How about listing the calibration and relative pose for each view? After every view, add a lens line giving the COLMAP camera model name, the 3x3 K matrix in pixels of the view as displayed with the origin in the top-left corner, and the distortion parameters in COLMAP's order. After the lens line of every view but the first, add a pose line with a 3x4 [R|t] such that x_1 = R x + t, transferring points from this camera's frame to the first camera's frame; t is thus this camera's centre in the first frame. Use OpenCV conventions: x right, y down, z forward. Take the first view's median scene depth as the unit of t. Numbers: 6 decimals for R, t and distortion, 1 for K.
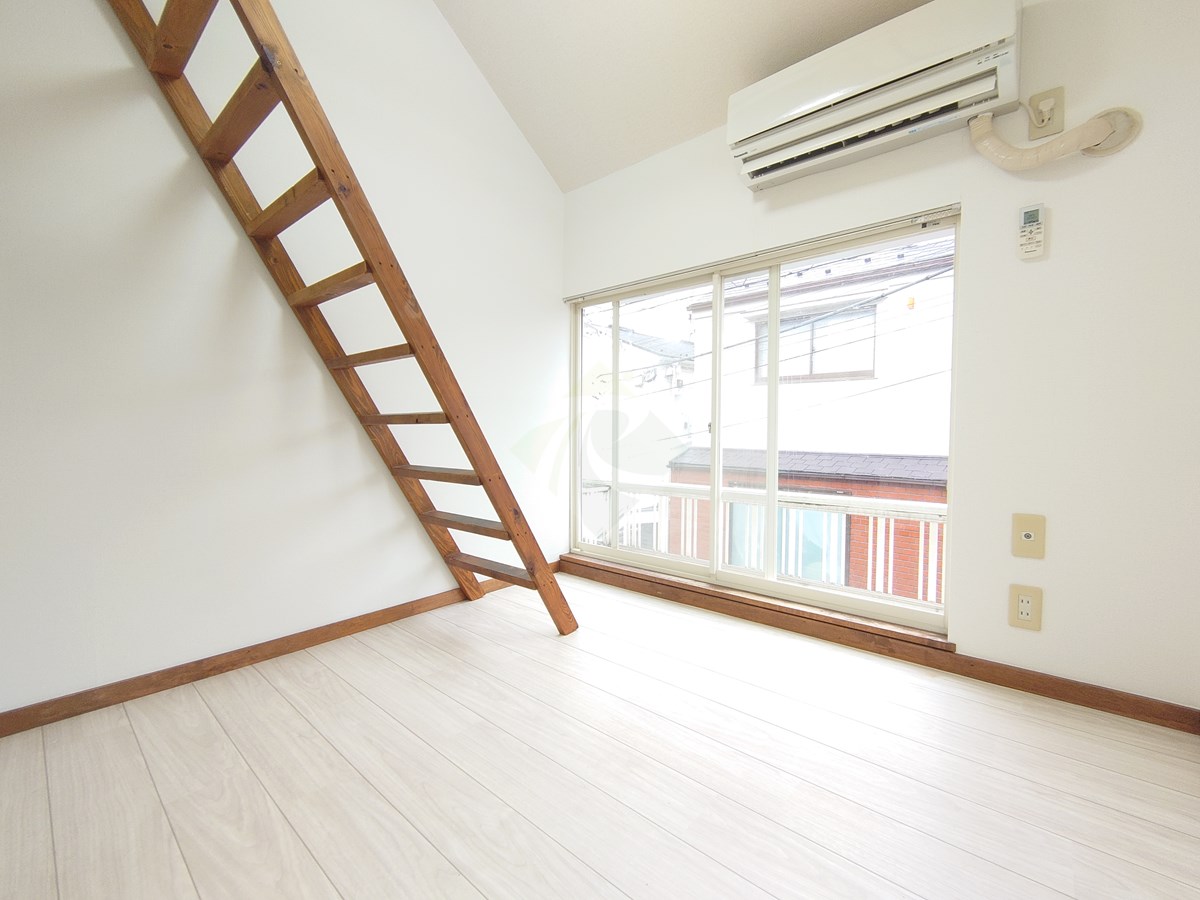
lens RADIAL K [[509.6, 0, 600.0], [0, 509.6, 450.0], [0, 0, 1]] dist [-0.000163, -0.000139]
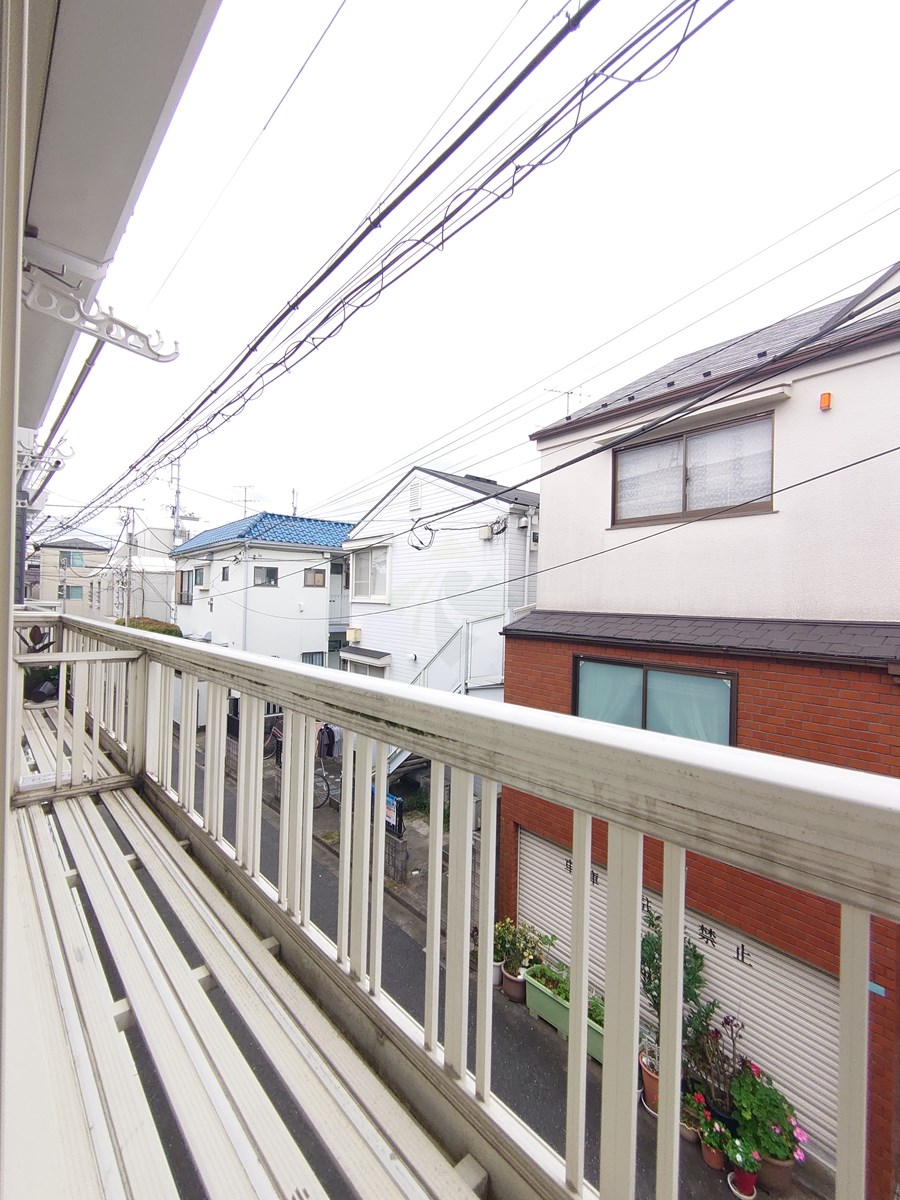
lens RADIAL K [[509.6, 0, 450.0], [0, 509.6, 600.0], [0, 0, 1]] dist [-0.000163, -0.000139]
pose [[0.995168, 0.012574, -0.097380, 0.128160], [-0.016724, 0.998981, -0.041916, 0.014452], [0.096754, 0.043342, 0.994364, 0.203324]]
